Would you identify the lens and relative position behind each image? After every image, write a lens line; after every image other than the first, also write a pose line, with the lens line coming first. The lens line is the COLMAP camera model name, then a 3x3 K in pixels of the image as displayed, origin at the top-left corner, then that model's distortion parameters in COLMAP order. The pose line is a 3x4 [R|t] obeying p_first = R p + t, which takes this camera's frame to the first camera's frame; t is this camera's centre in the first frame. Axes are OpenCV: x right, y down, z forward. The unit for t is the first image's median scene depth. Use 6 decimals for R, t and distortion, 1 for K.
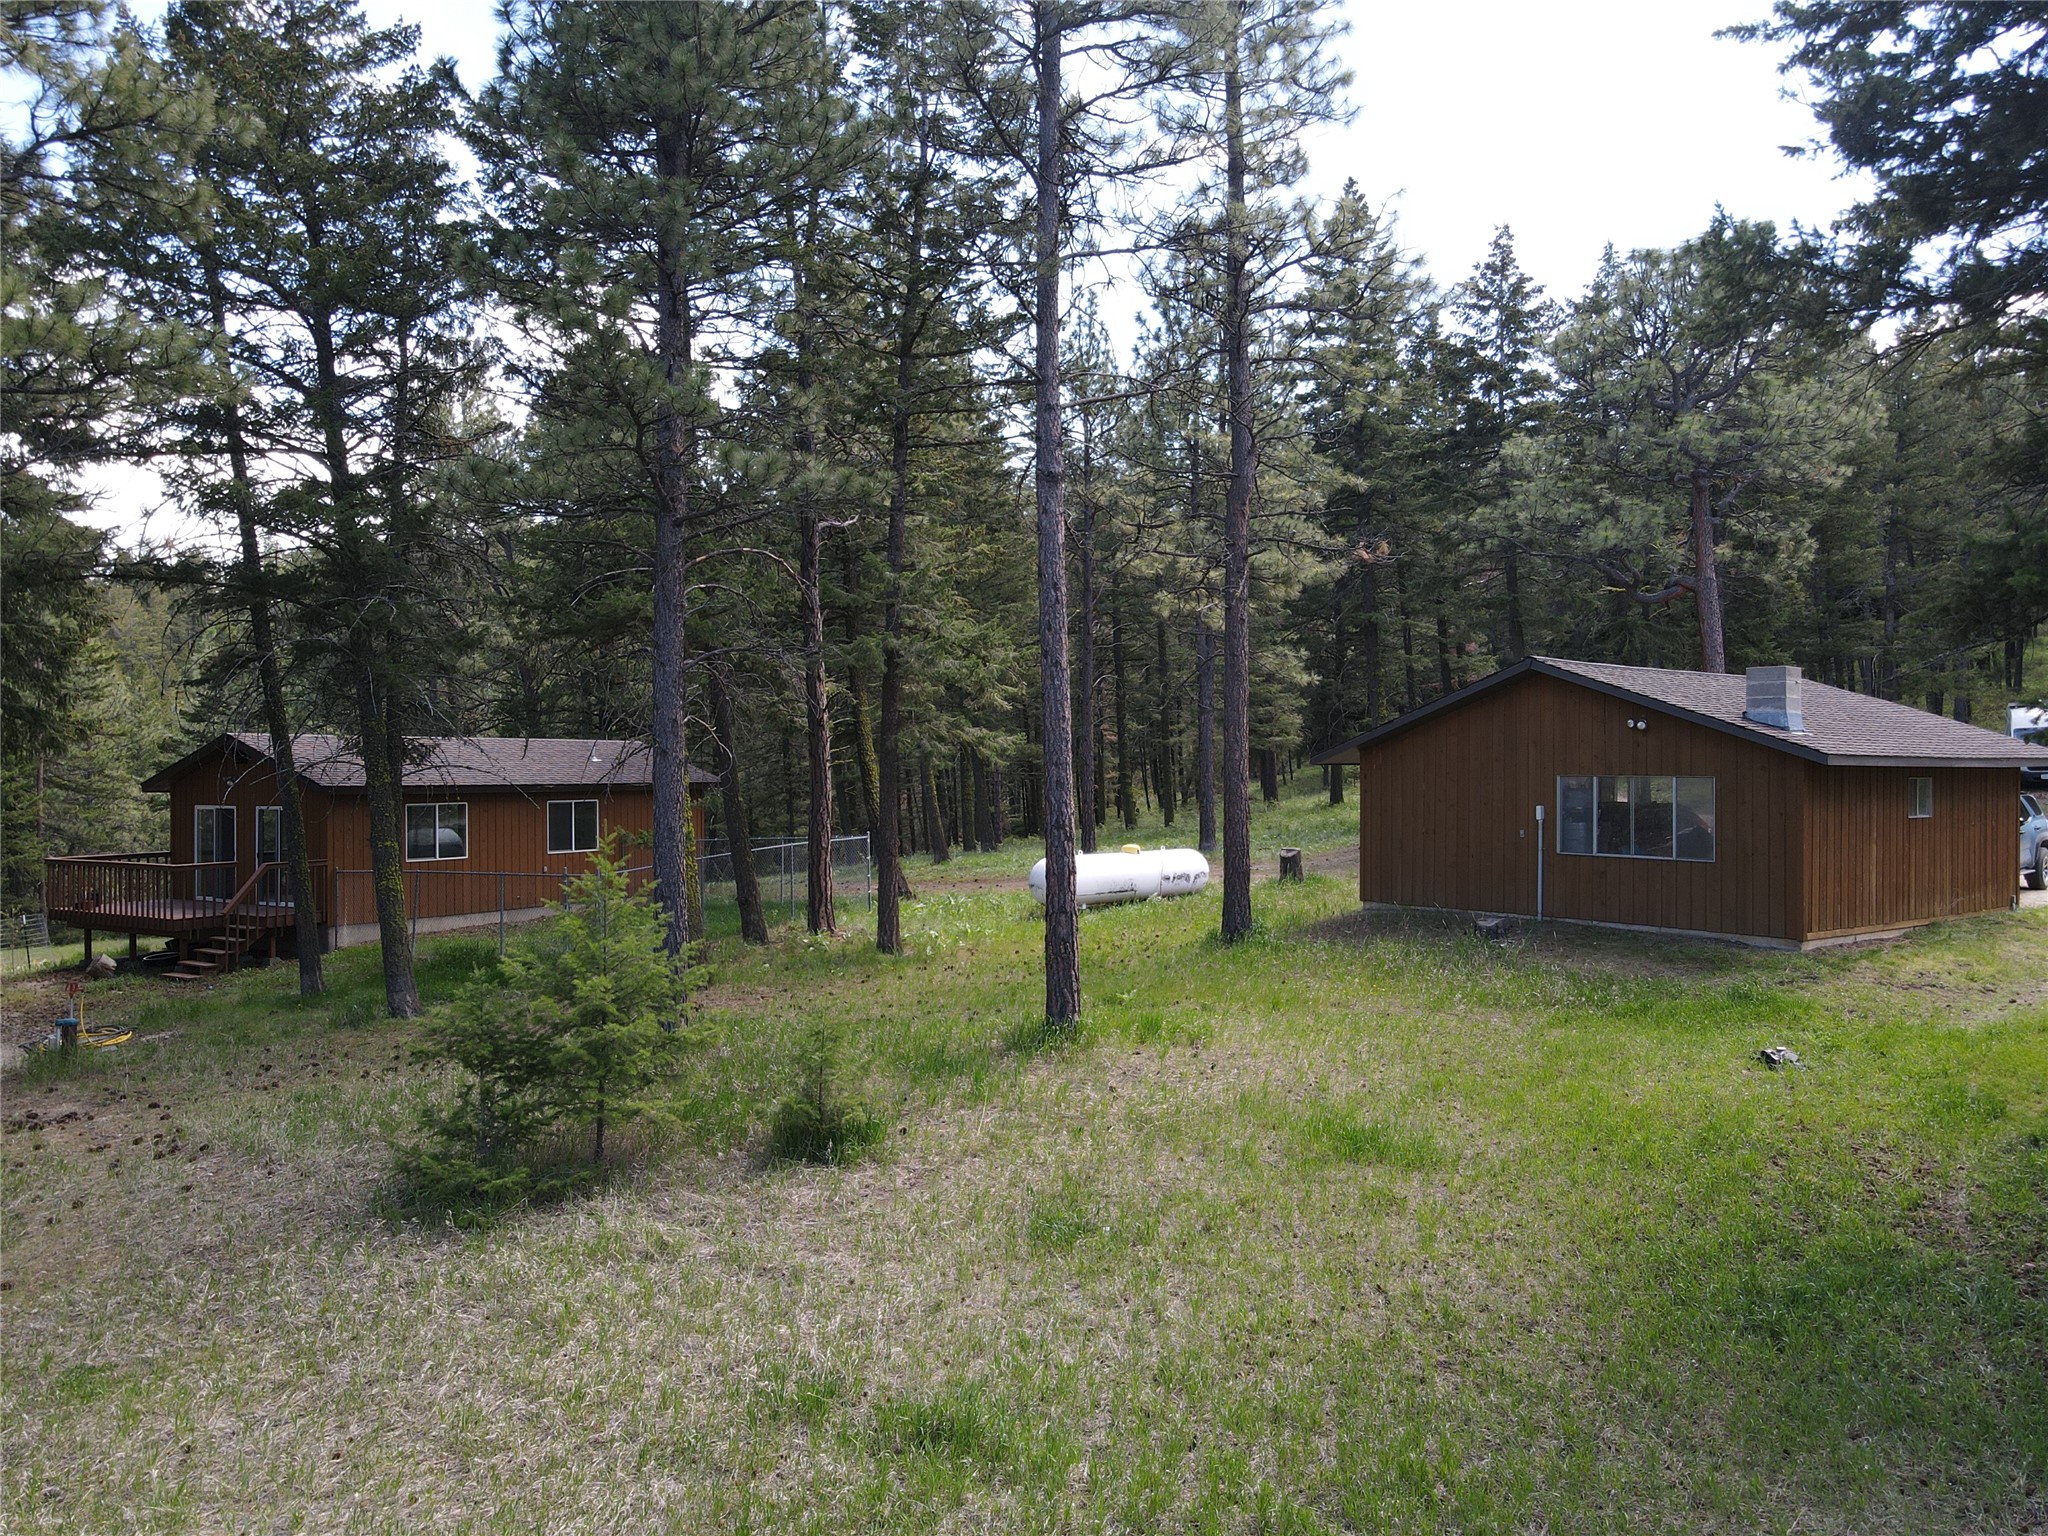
lens RADIAL K [[1527.7, 0, 1024.0], [0, 1527.7, 768.0], [0, 0, 1]] dist [0.014547, 0.004546]
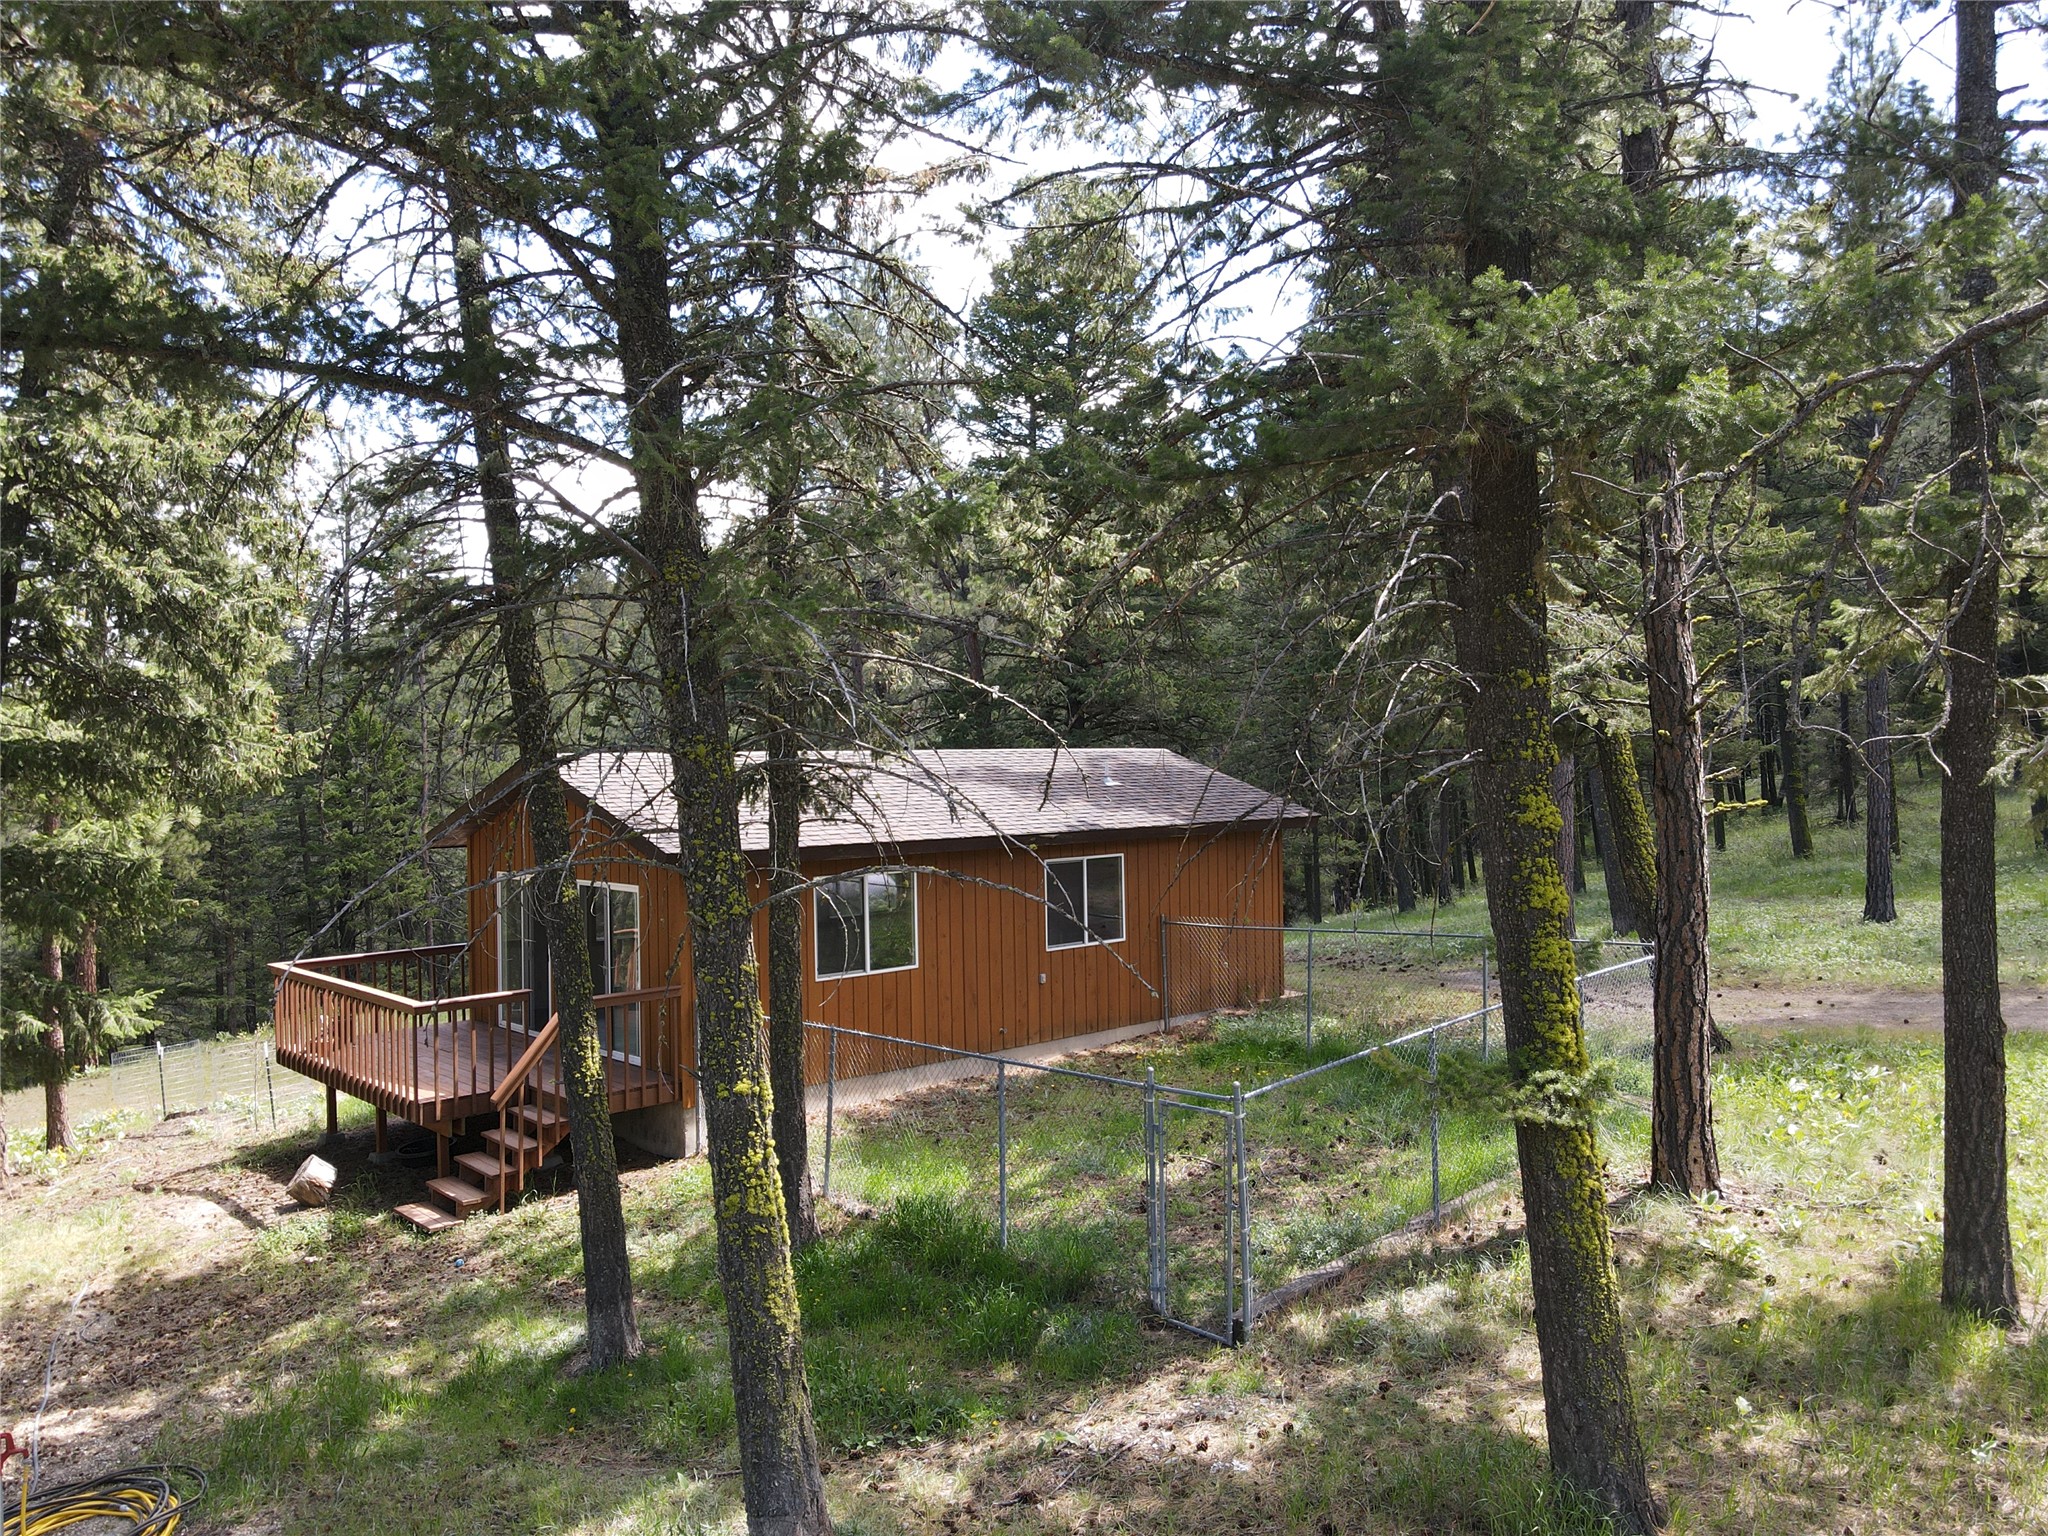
lens RADIAL K [[1527.7, 0, 1024.0], [0, 1527.7, 768.0], [0, 0, 1]] dist [0.014547, 0.004546]
pose [[0.966863, -0.028695, -0.253678, -0.176915], [0.027959, 0.999588, -0.006506, -0.008789], [0.253760, -0.000802, 0.967267, 0.454042]]
